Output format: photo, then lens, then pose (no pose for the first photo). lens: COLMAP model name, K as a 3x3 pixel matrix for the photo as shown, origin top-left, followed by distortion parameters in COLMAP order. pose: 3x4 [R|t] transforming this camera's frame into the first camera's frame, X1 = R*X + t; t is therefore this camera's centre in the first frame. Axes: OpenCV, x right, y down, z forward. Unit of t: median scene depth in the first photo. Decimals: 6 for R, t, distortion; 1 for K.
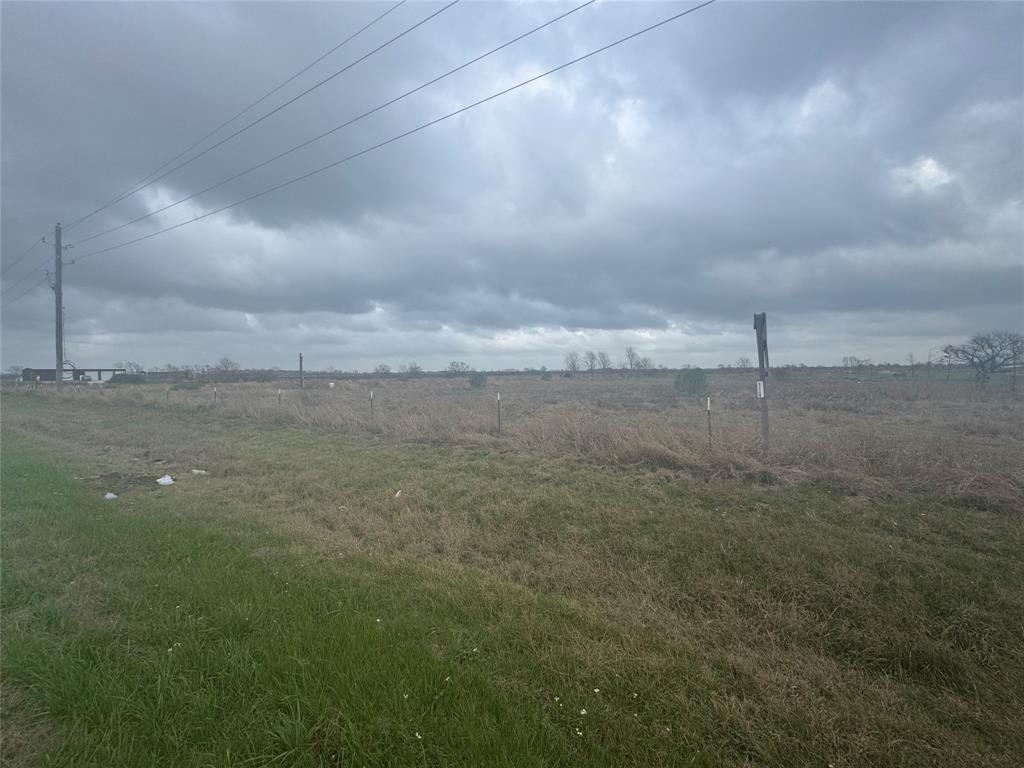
lens RADIAL K [[403.5, 0, 515.2], [0, 403.5, 389.1], [0, 0, 1]] dist [-0.002487, 0.000117]
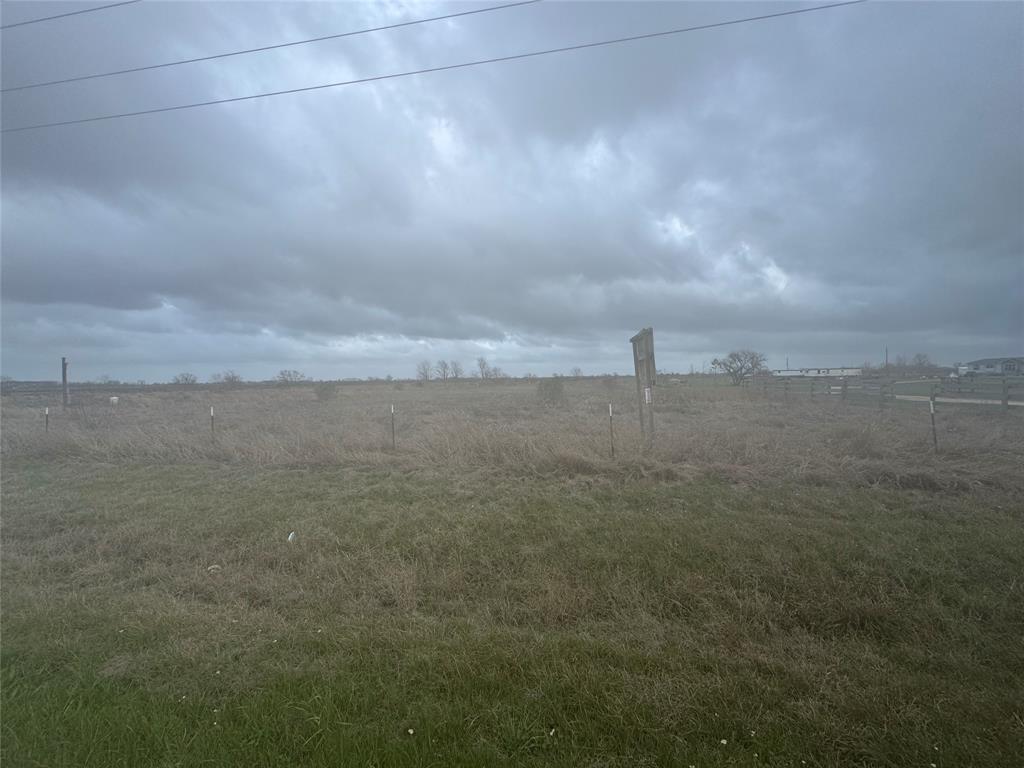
lens RADIAL K [[403.5, 0, 494.1], [0, 403.5, 393.5], [0, 0, 1]] dist [-0.002487, 0.000117]
pose [[0.932850, -0.016437, 0.359891, -0.204550], [0.021048, 0.999739, -0.008898, -0.002998], [-0.359651, 0.015876, 0.932952, 0.129437]]
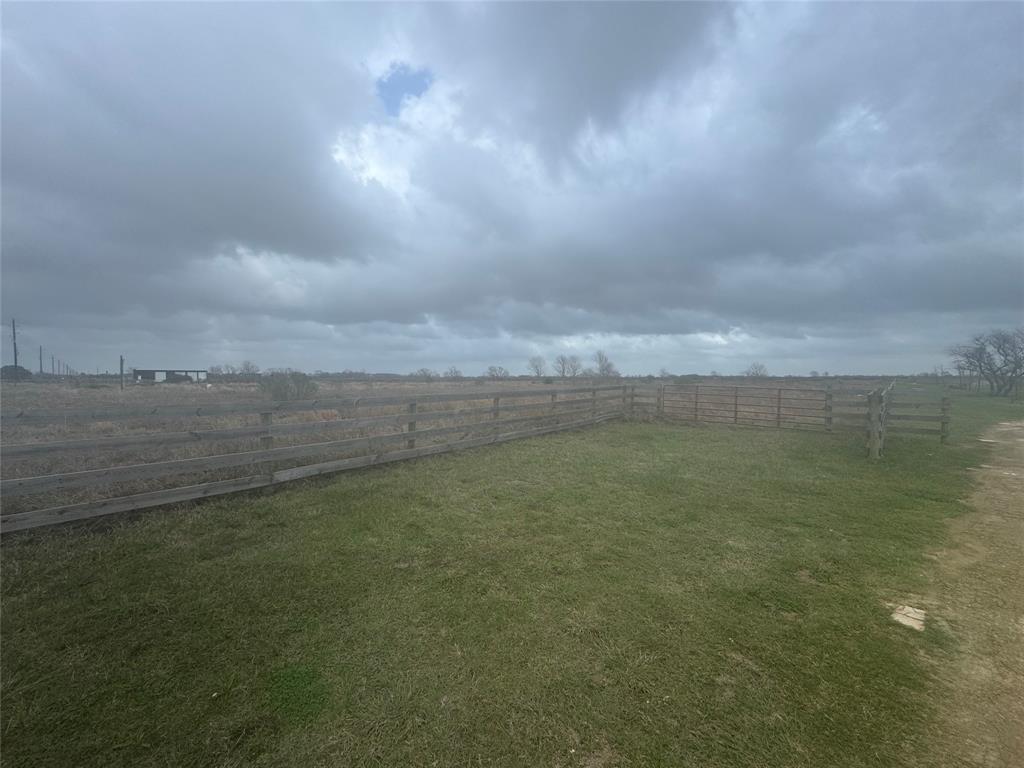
lens RADIAL K [[403.5, 0, 513.4], [0, 403.5, 382.2], [0, 0, 1]] dist [-0.002487, 0.000117]
pose [[0.970192, 0.017577, -0.241698, 1.293206], [-0.024438, 0.999378, -0.025420, -0.013930], [0.241101, 0.030569, 0.970018, -0.136633]]
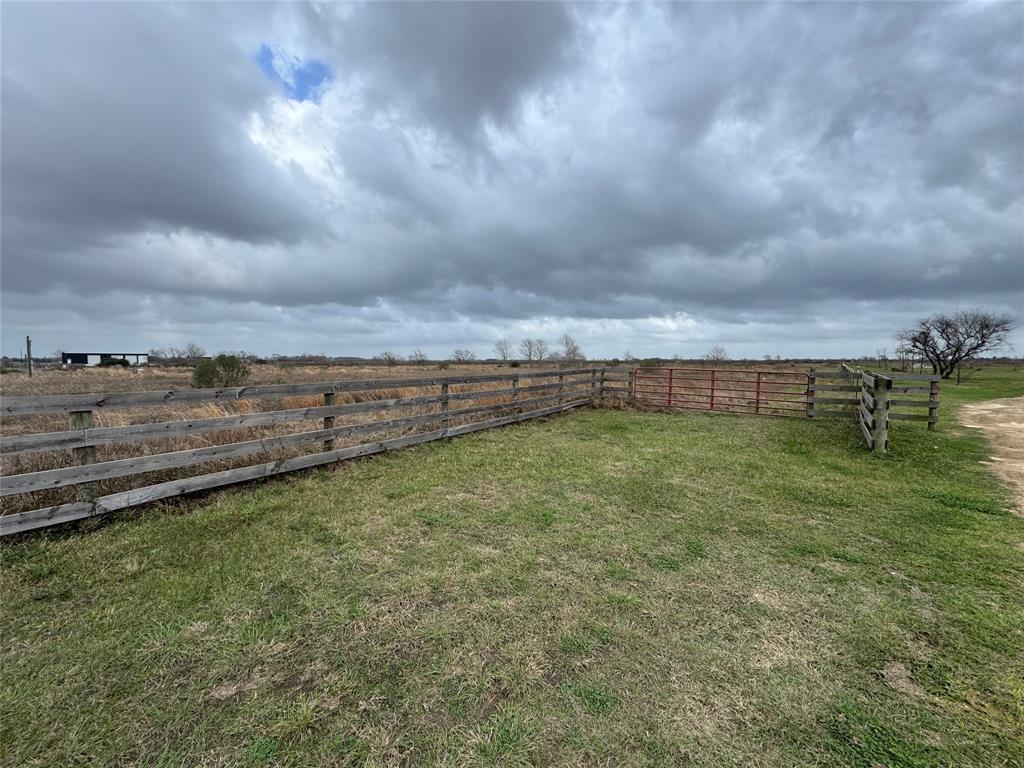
lens RADIAL K [[403.5, 0, 512.6], [0, 403.5, 378.9], [0, 0, 1]] dist [-0.002487, 0.000117]
pose [[0.986315, 0.021157, -0.163509, 1.289946], [-0.020588, 0.999775, 0.005173, -0.015119], [0.163582, -0.001736, 0.986528, -0.080526]]
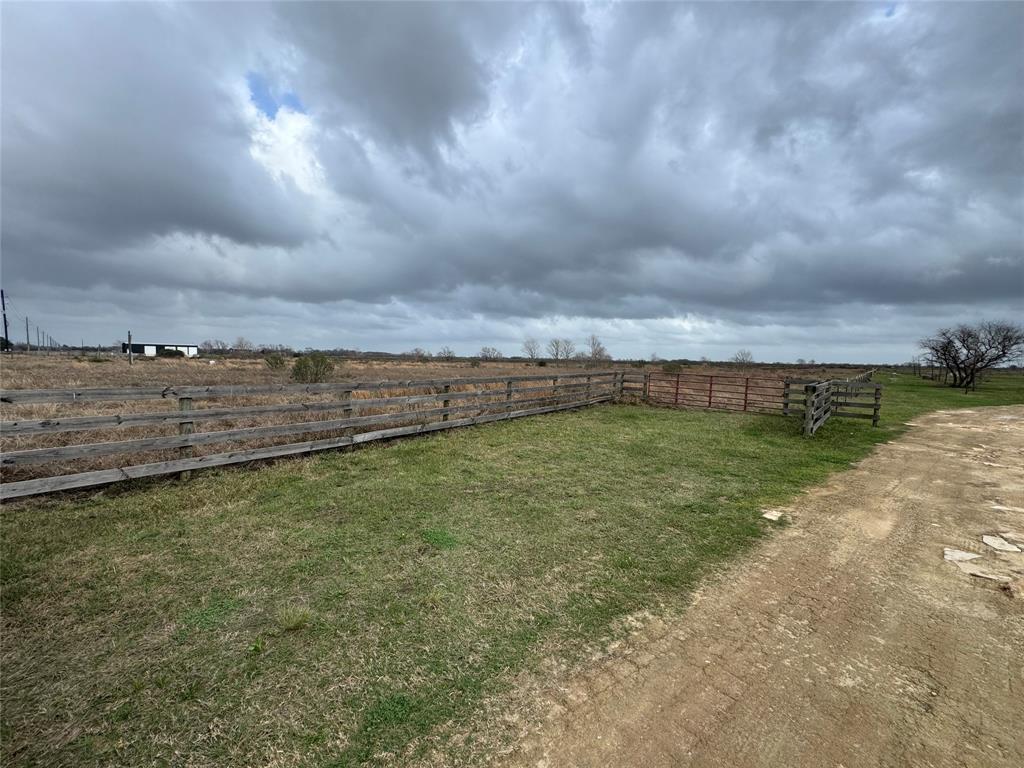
lens RADIAL K [[403.5, 0, 513.9], [0, 403.5, 388.0], [0, 0, 1]] dist [-0.002487, 0.000117]
pose [[0.974559, 0.050852, -0.218284, 1.291350], [-0.044332, 0.998415, 0.034669, -0.016833], [0.219701, -0.024110, 0.975269, -0.207914]]
